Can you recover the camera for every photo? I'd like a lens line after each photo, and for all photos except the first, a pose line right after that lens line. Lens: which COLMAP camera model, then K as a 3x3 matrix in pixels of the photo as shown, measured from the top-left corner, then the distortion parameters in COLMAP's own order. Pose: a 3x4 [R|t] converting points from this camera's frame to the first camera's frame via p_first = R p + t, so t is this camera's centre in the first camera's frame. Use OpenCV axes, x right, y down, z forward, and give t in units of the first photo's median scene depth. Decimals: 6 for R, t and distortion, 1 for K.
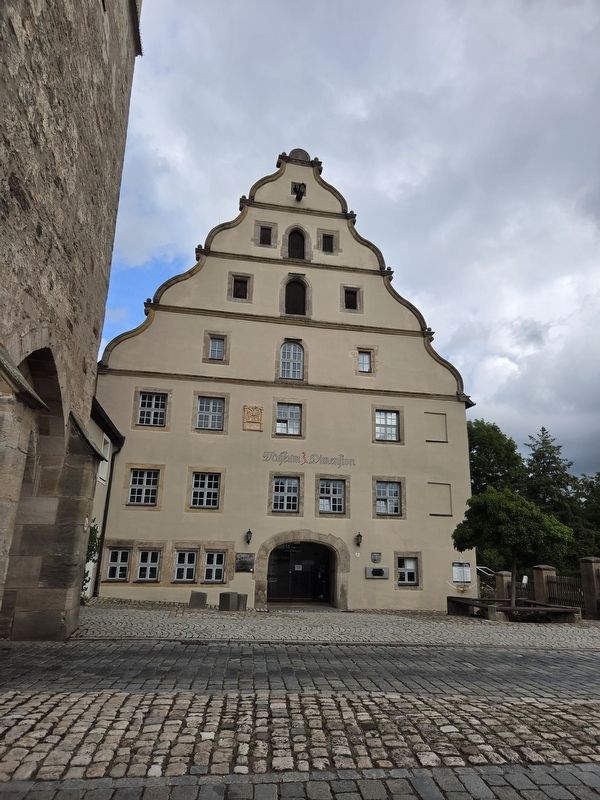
lens RADIAL K [[540.8, 0, 306.9], [0, 540.8, 395.6], [0, 0, 1]] dist [0.065262, -0.042259]
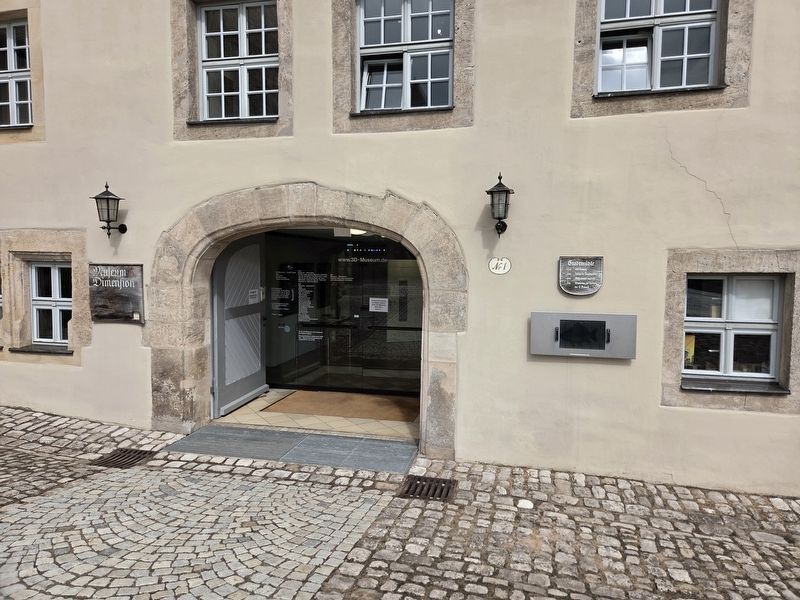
lens RADIAL K [[540.8, 0, 407.6], [0, 540.8, 301.1], [0, 0, 1]] dist [0.065262, -0.042259]
pose [[0.905645, 0.011340, -0.423886, 0.158279], [0.120511, 0.951540, 0.282930, 0.227714], [0.406553, -0.307317, 0.860390, 0.748245]]
